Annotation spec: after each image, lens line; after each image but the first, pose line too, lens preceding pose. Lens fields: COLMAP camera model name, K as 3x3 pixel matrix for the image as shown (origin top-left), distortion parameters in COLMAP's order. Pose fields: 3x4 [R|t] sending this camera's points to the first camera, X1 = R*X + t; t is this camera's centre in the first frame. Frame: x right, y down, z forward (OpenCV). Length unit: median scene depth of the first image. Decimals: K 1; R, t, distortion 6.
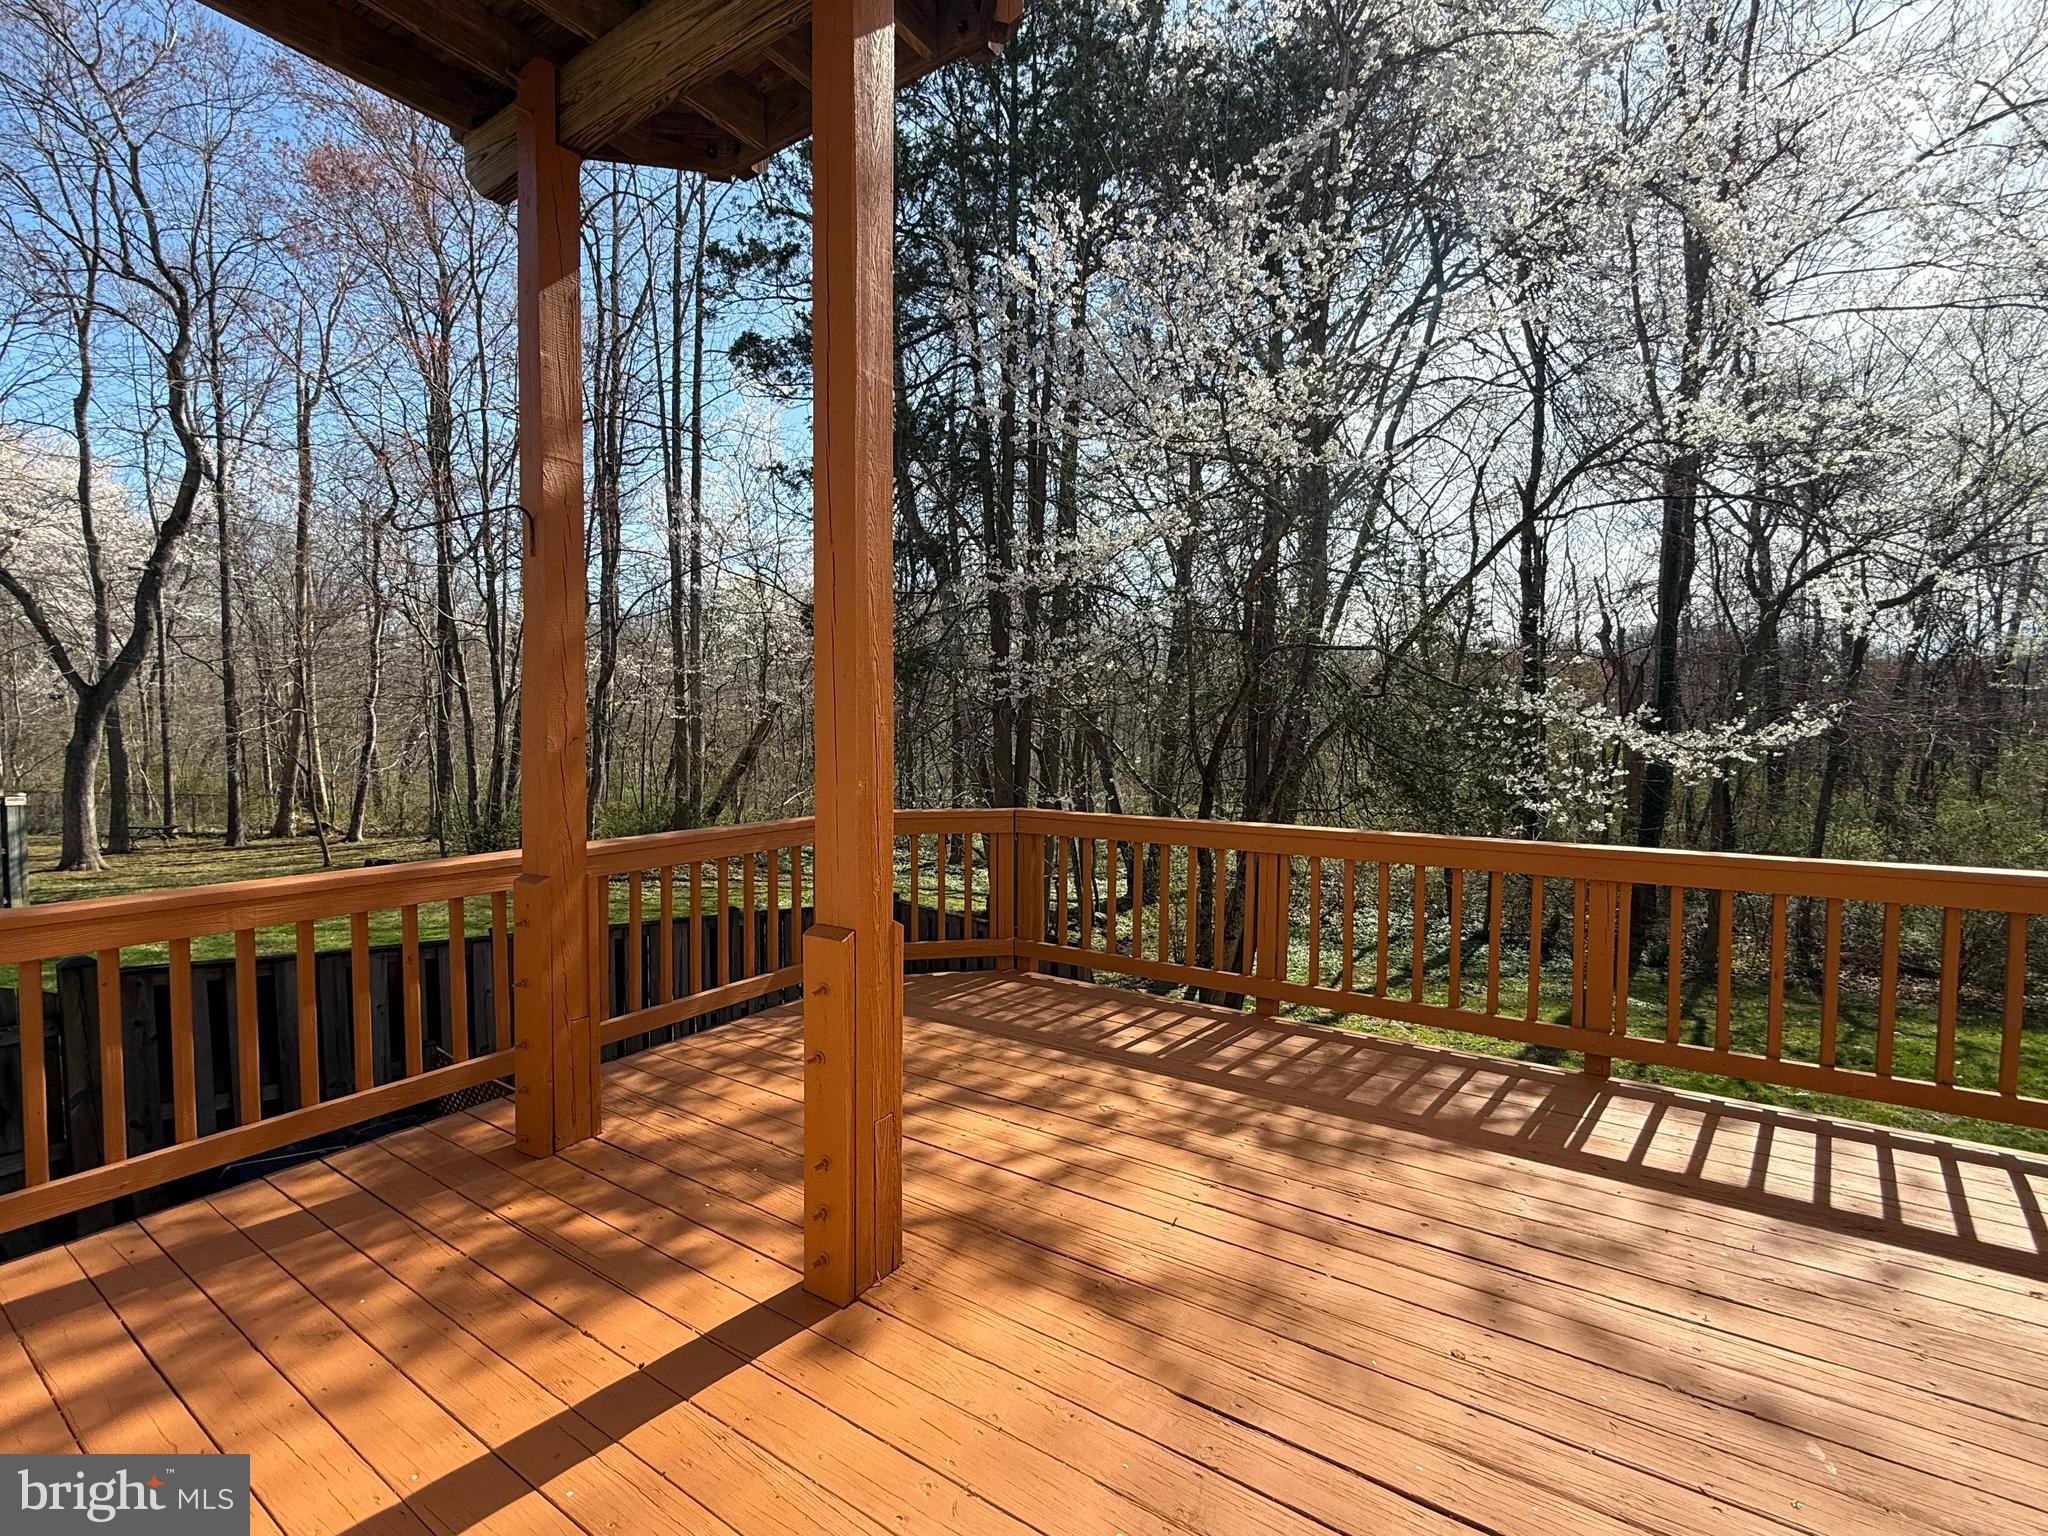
lens RADIAL K [[921.9, 0, 1023.0], [0, 921.9, 766.3], [0, 0, 1]] dist [0.002088, -0.000232]
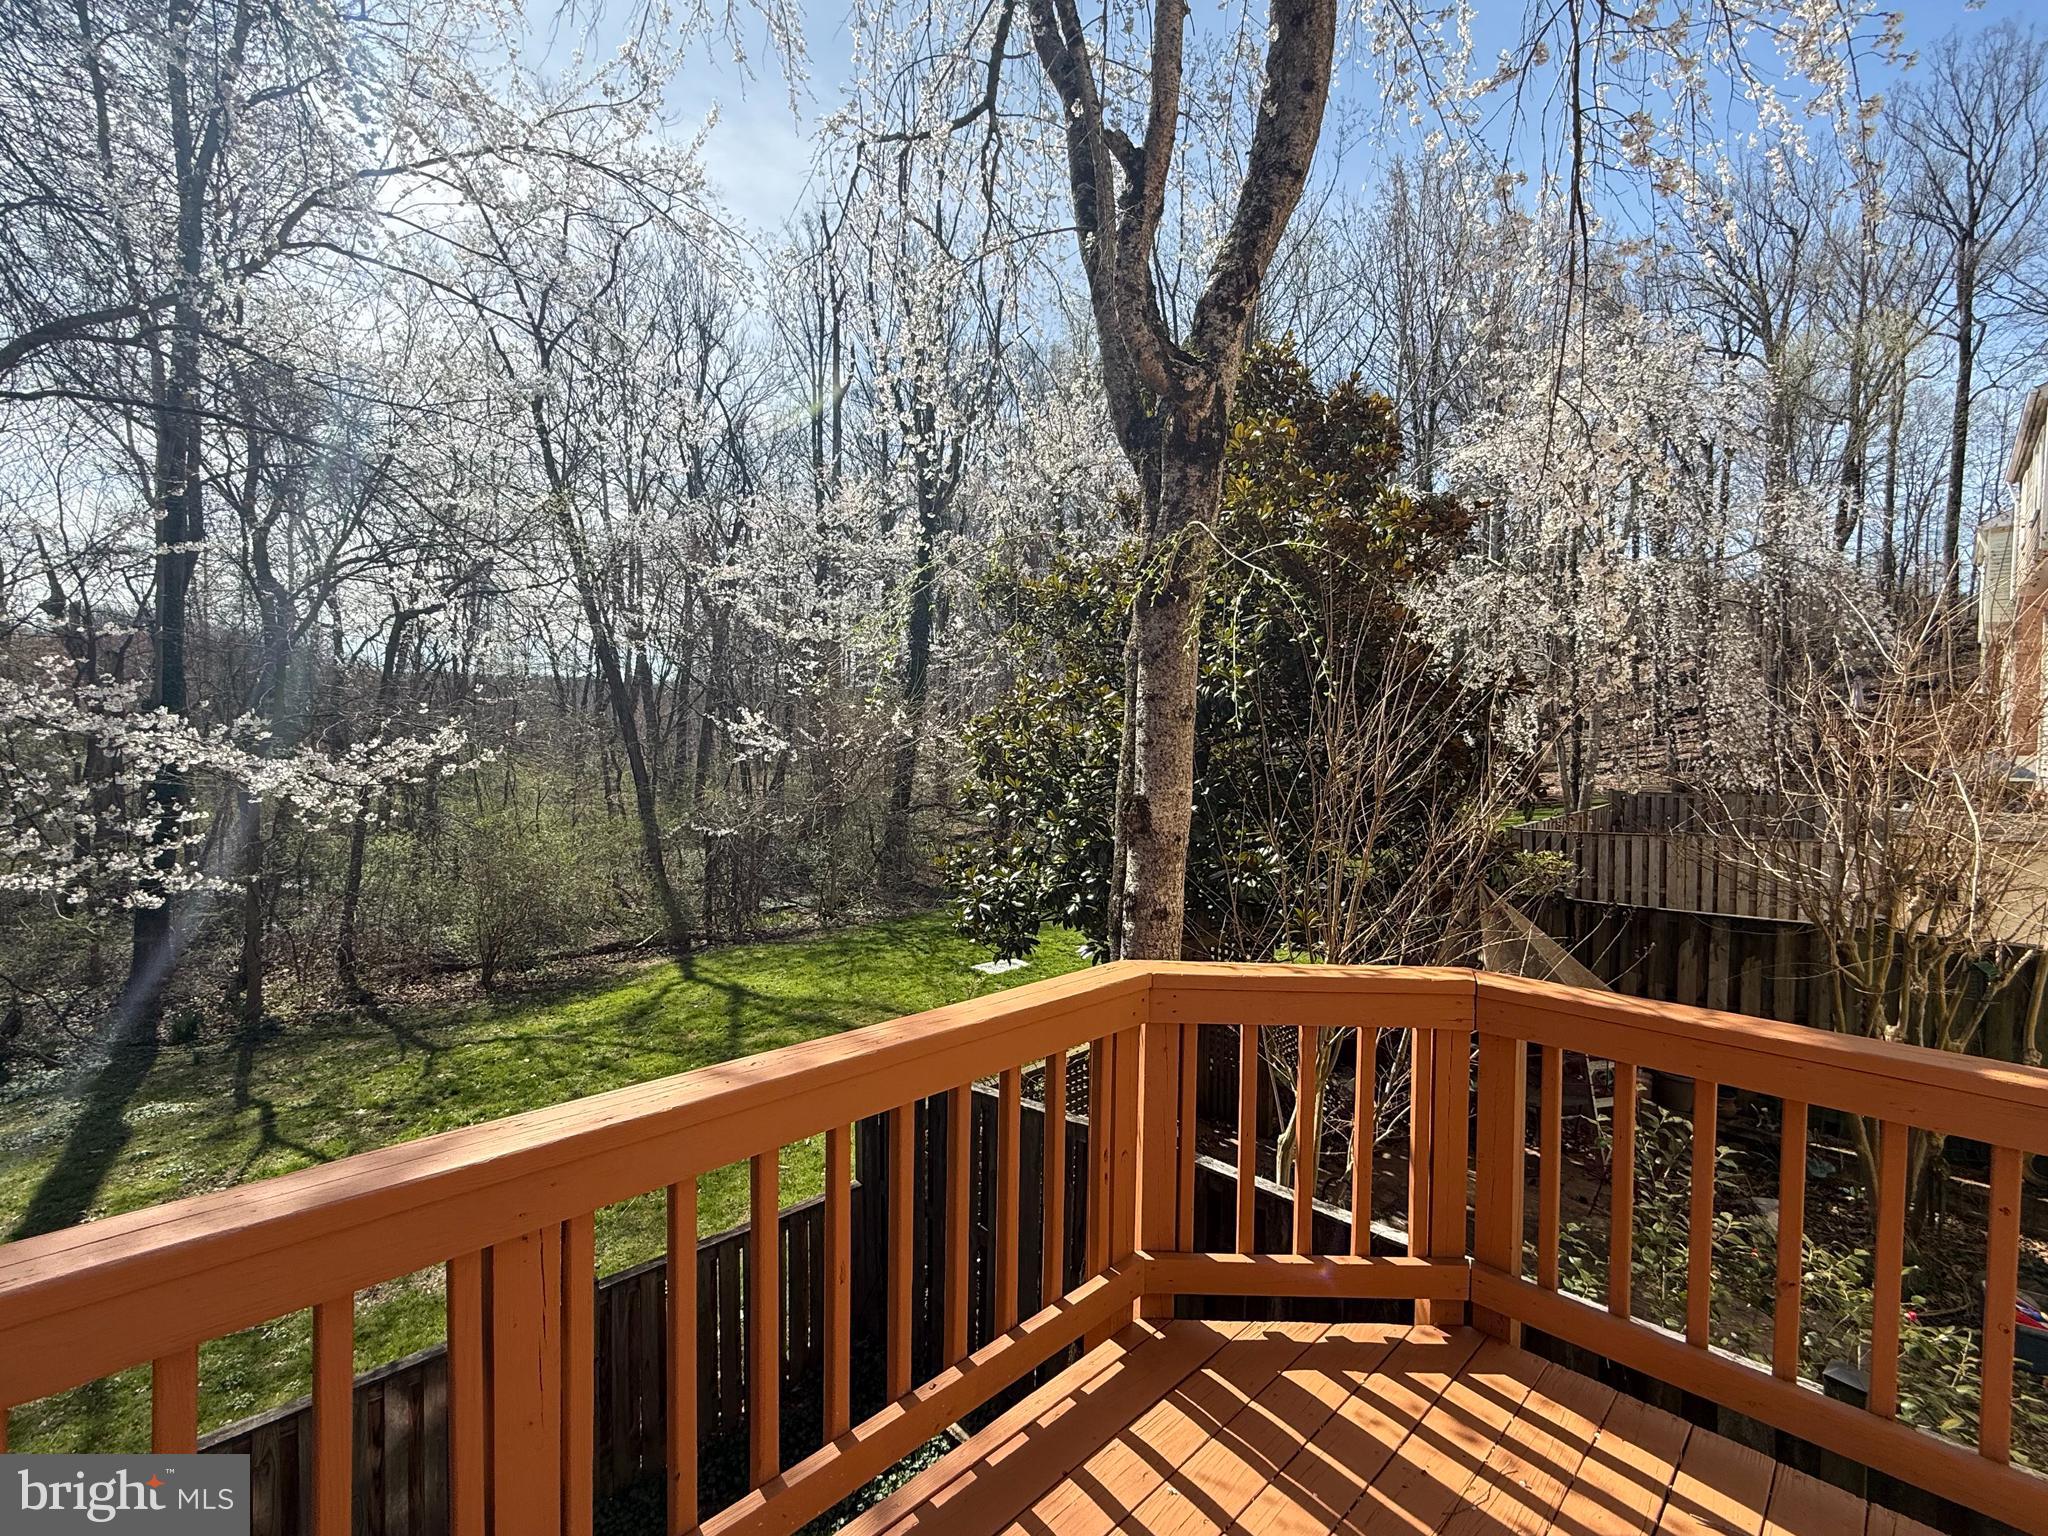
lens RADIAL K [[921.9, 0, 1023.0], [0, 921.9, 766.3], [0, 0, 1]] dist [0.002088, -0.000232]
pose [[0.189511, -0.025247, 0.981554, 0.062262], [0.024825, 0.999473, 0.020915, -0.012344], [-0.981565, 0.020403, 0.190038, 0.148261]]
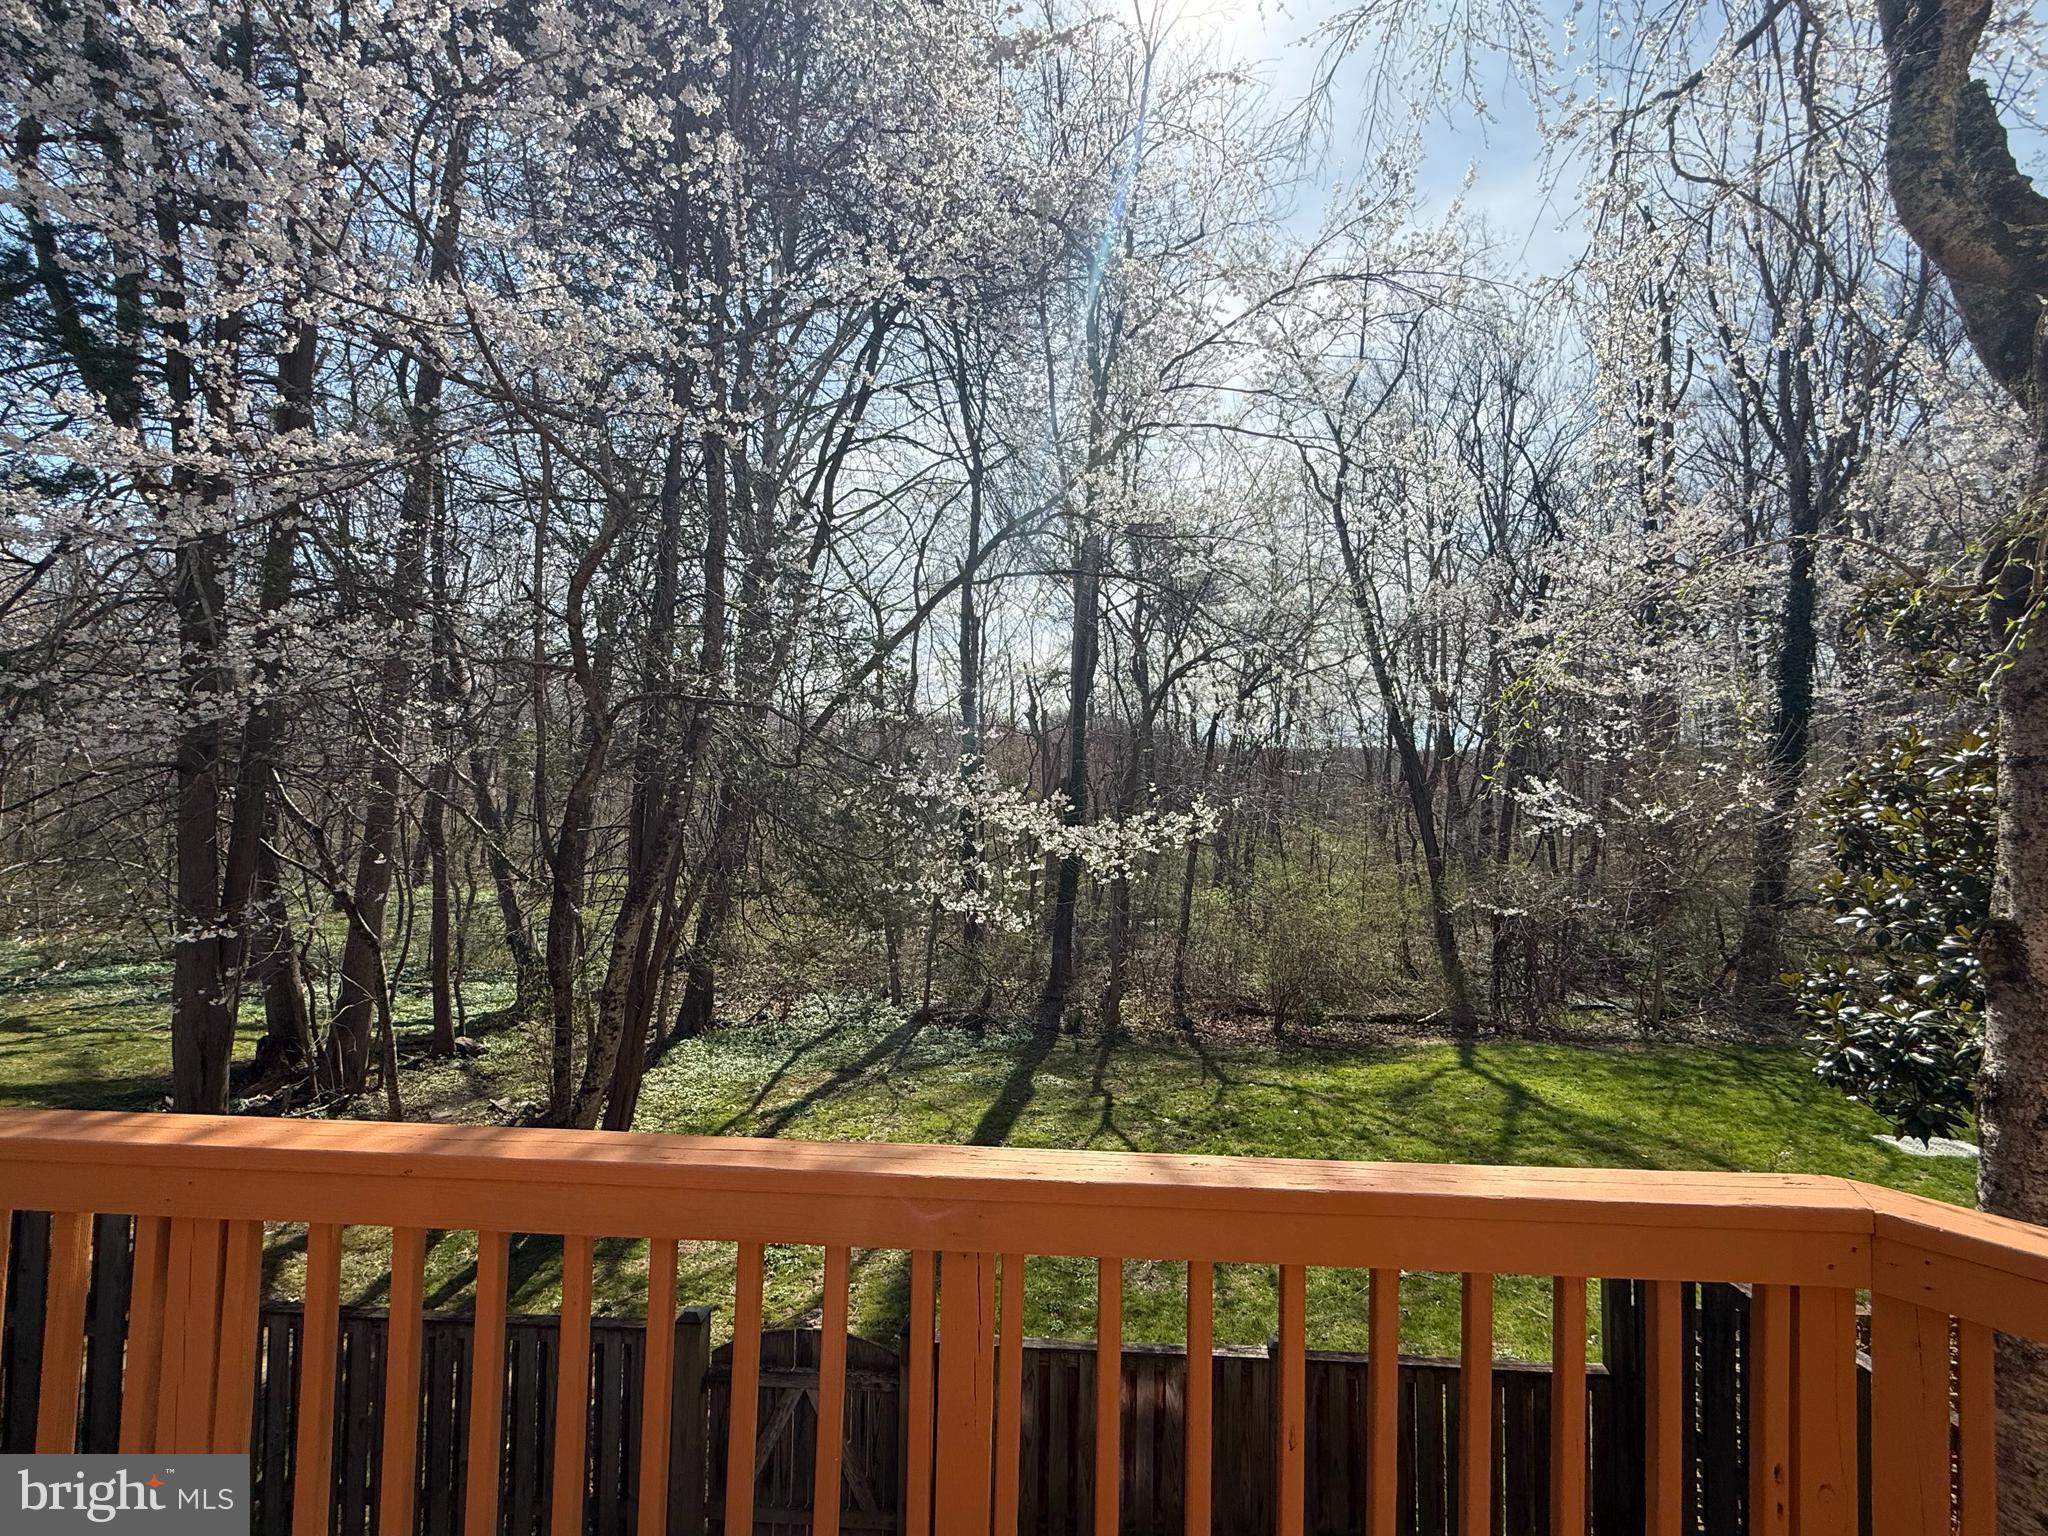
lens RADIAL K [[921.9, 0, 1023.0], [0, 921.9, 766.3], [0, 0, 1]] dist [0.002088, -0.000232]
pose [[0.852653, 0.032045, 0.521494, 0.084815], [0.002523, 0.997853, -0.065443, -0.014065], [-0.522471, 0.057116, 0.850742, 0.123088]]
